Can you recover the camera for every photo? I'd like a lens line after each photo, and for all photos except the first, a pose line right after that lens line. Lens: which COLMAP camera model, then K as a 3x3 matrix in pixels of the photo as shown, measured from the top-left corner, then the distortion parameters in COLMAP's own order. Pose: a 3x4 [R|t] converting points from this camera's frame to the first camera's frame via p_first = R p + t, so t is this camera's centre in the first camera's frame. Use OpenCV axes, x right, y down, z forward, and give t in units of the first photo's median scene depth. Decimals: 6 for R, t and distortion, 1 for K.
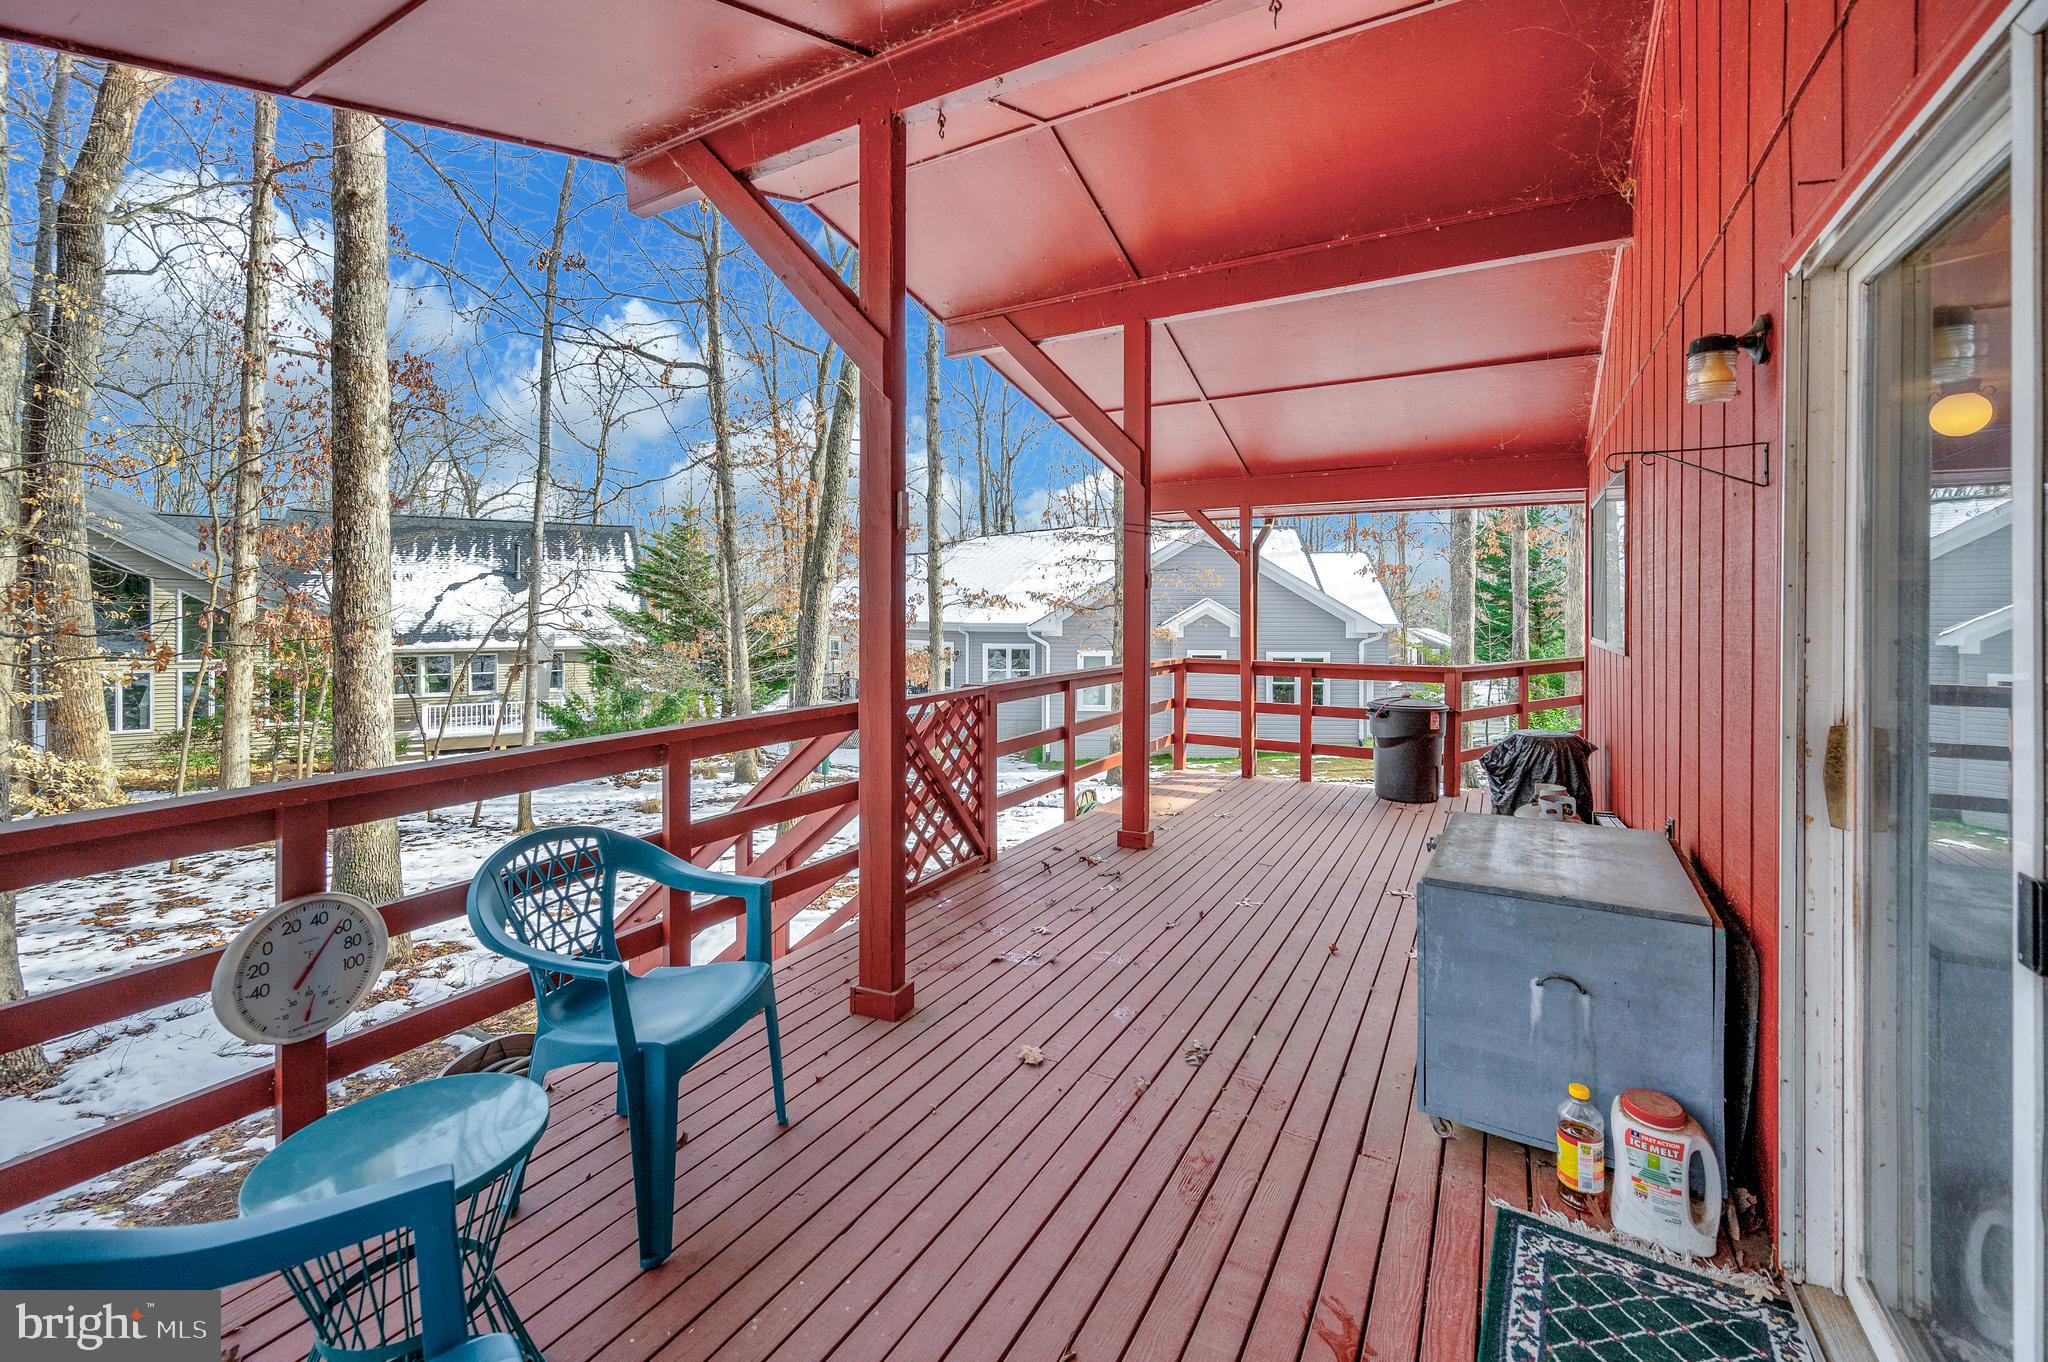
lens RADIAL K [[857.6, 0, 1026.8], [0, 857.6, 603.8], [0, 0, 1]] dist [0.003640, 0.001094]
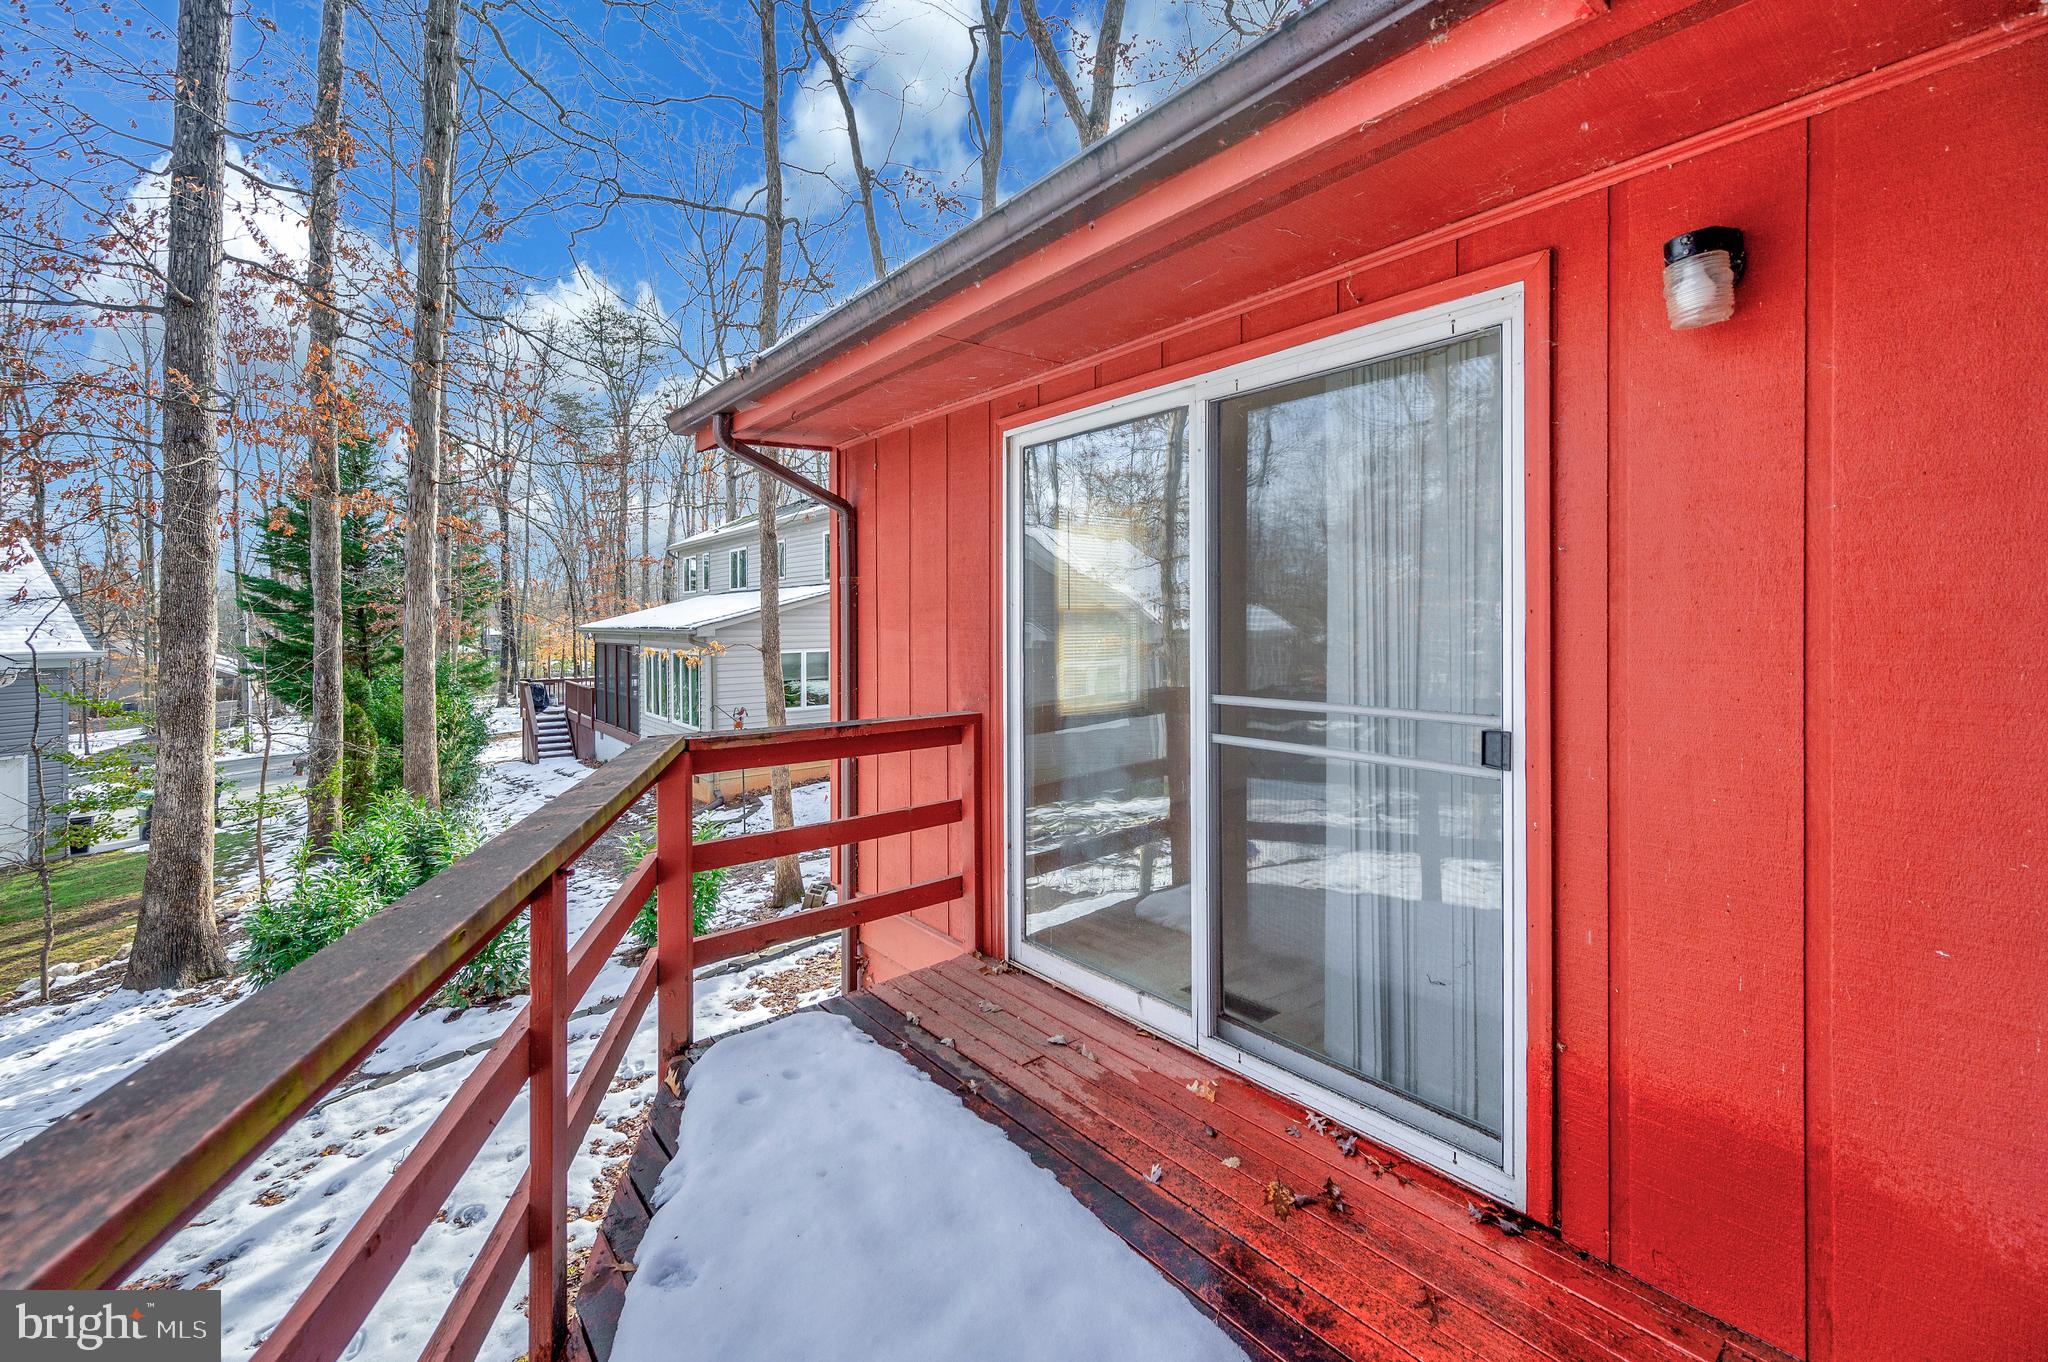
lens RADIAL K [[857.6, 0, 1044.9], [0, 857.6, 620.6], [0, 0, 1]] dist [0.003640, 0.001094]
pose [[0.358840, -0.001197, 0.933398, 0.167655], [-0.002189, 0.999995, 0.002124, 0.003351], [-0.933397, -0.002805, 0.358836, 0.270458]]
